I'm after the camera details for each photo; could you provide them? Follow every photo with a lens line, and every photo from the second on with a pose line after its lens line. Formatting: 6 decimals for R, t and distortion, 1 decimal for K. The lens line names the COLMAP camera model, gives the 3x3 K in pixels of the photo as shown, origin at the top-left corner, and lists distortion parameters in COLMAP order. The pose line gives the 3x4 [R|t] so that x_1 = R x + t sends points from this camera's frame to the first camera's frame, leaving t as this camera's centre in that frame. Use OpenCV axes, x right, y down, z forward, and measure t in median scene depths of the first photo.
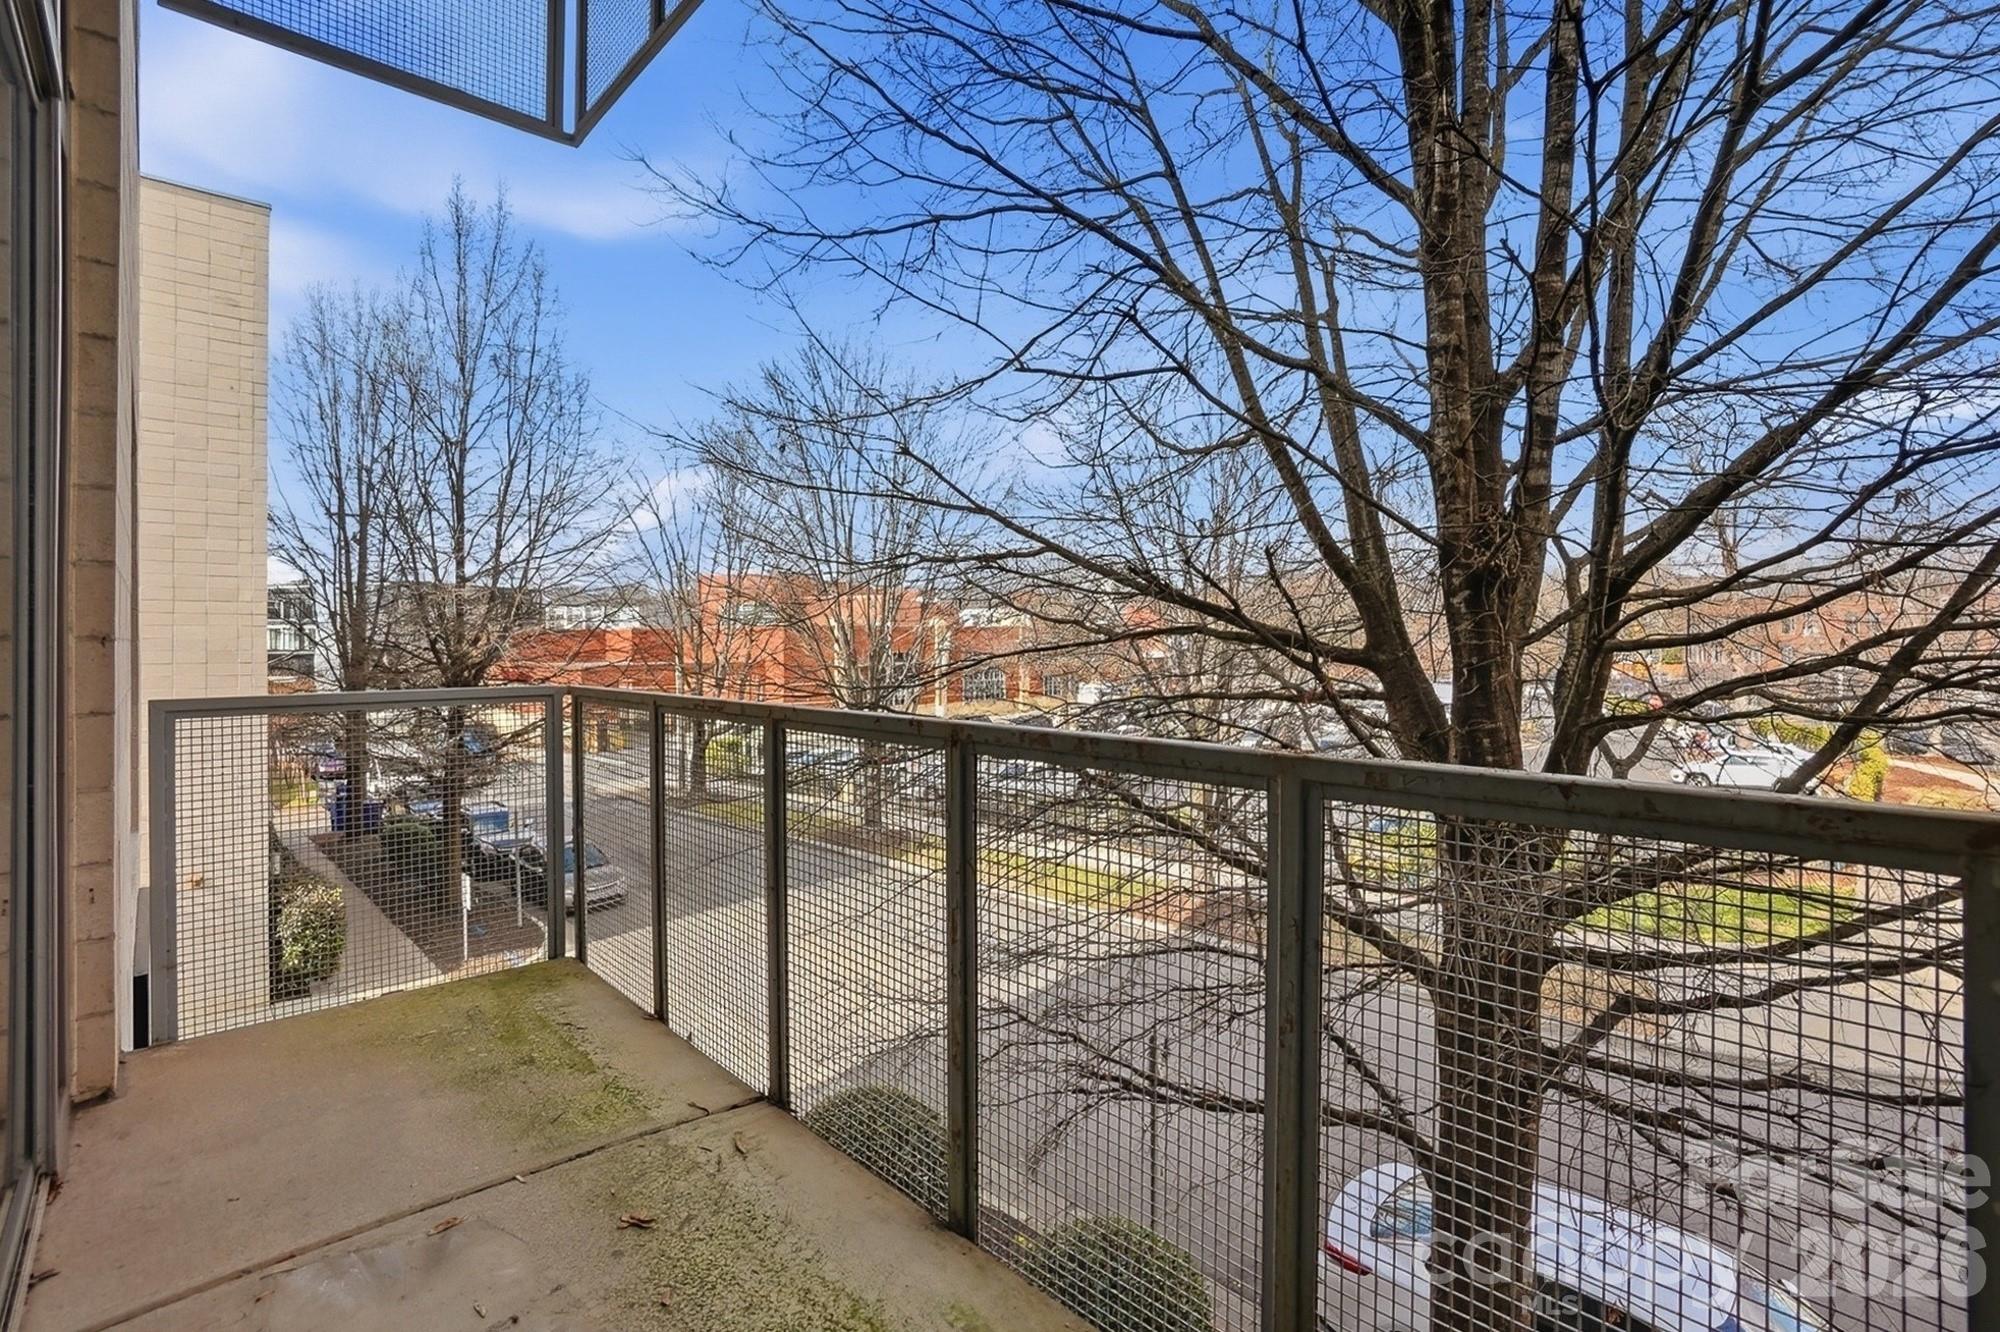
lens RADIAL K [[900.9, 0, 996.1], [0, 900.9, 671.6], [0, 0, 1]] dist [-0.066482, 0.021763]
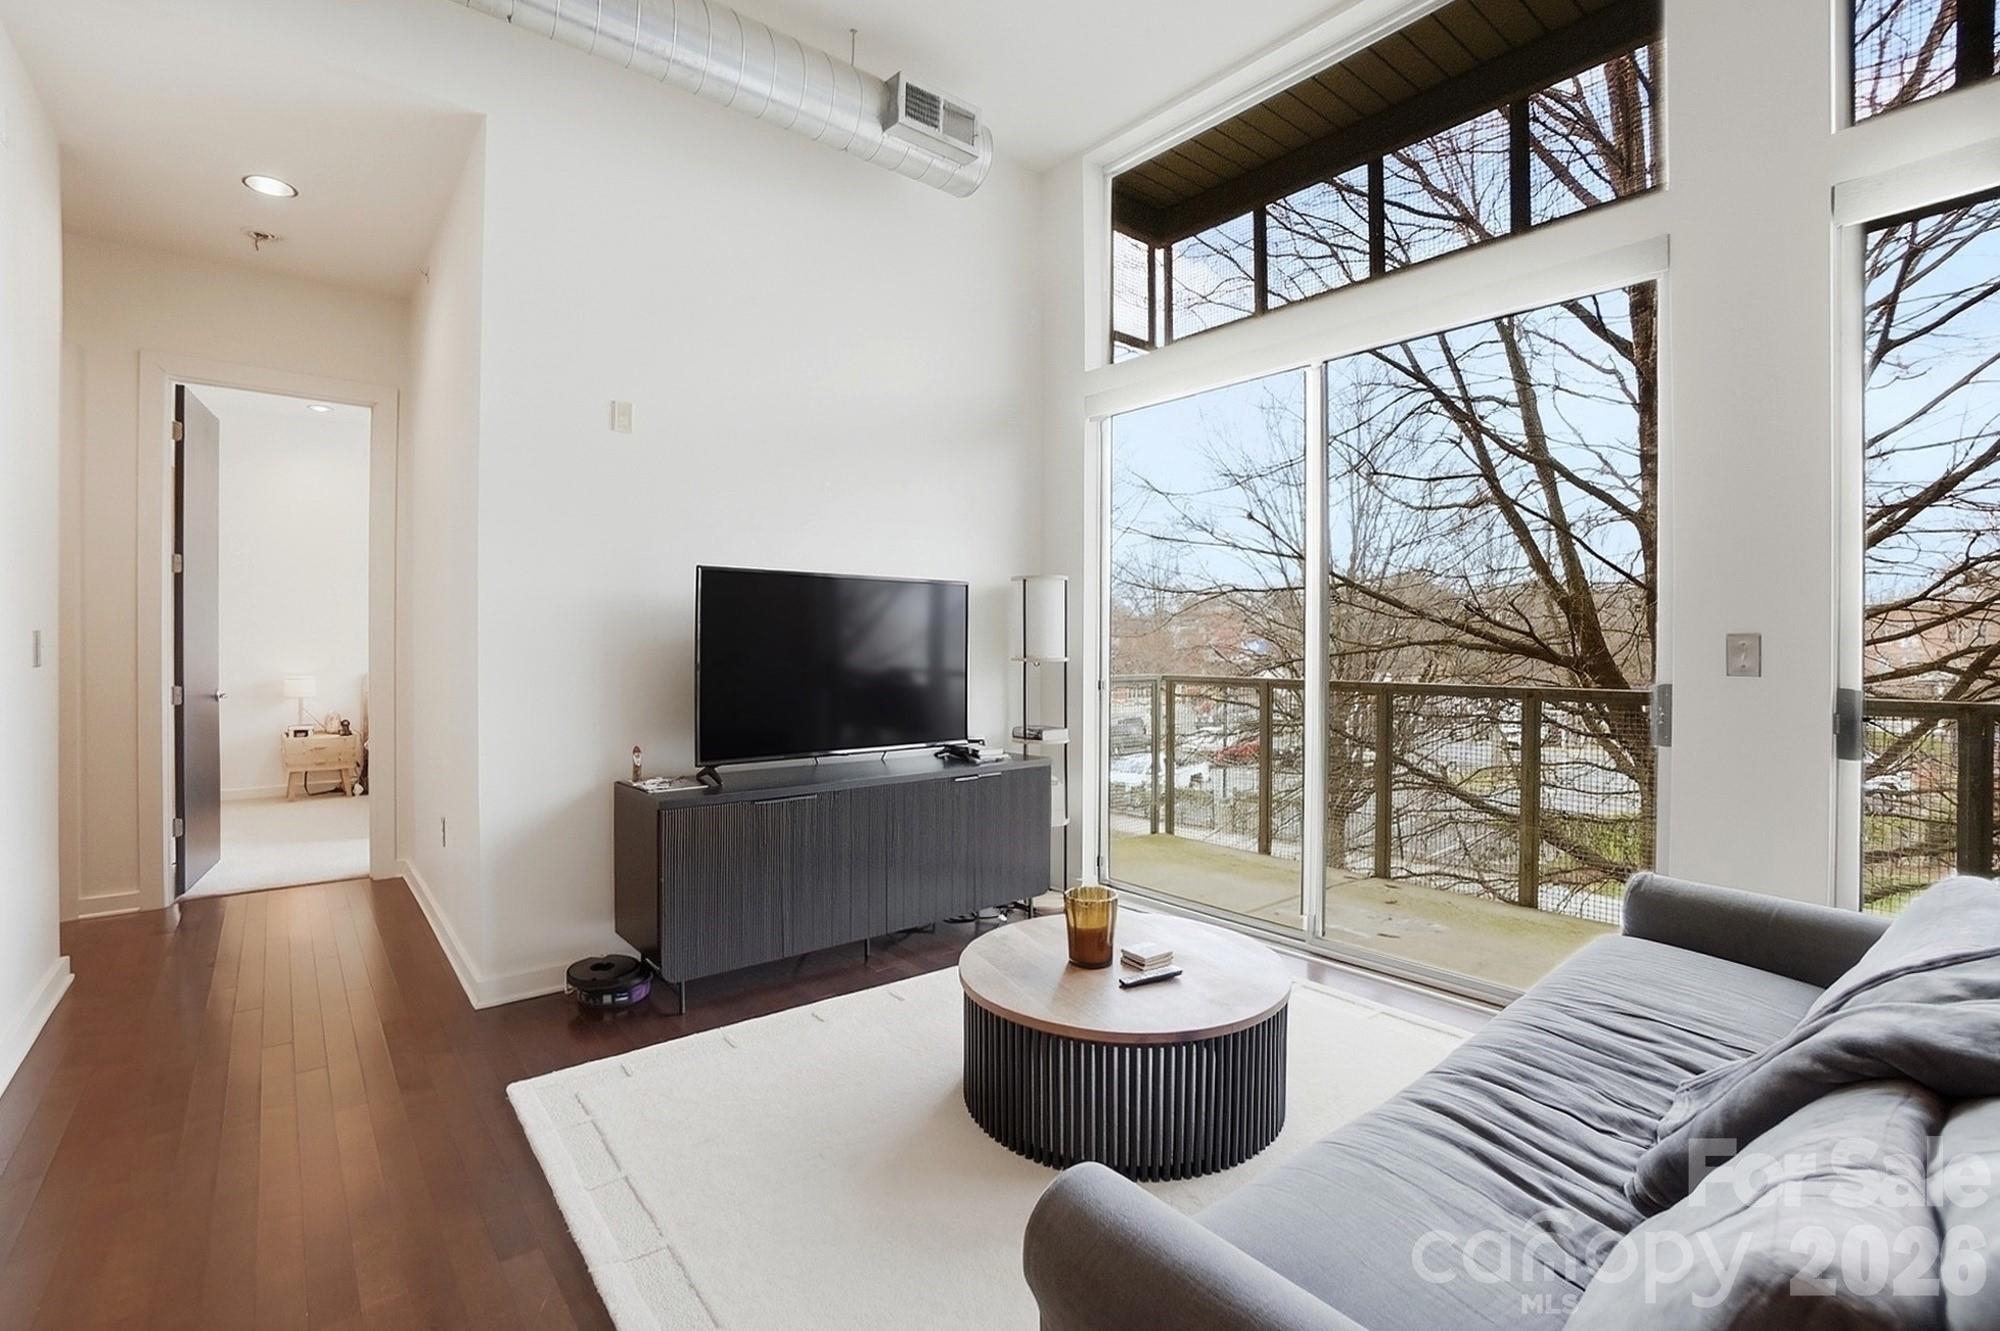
lens RADIAL K [[900.9, 0, 996.1], [0, 900.9, 671.1], [0, 0, 1]] dist [-0.066482, 0.021763]
pose [[0.997900, 0.009360, -0.064101, -0.500707], [-0.009015, 0.999943, 0.005662, 0.000828], [0.064150, -0.005072, 0.997927, -0.538559]]
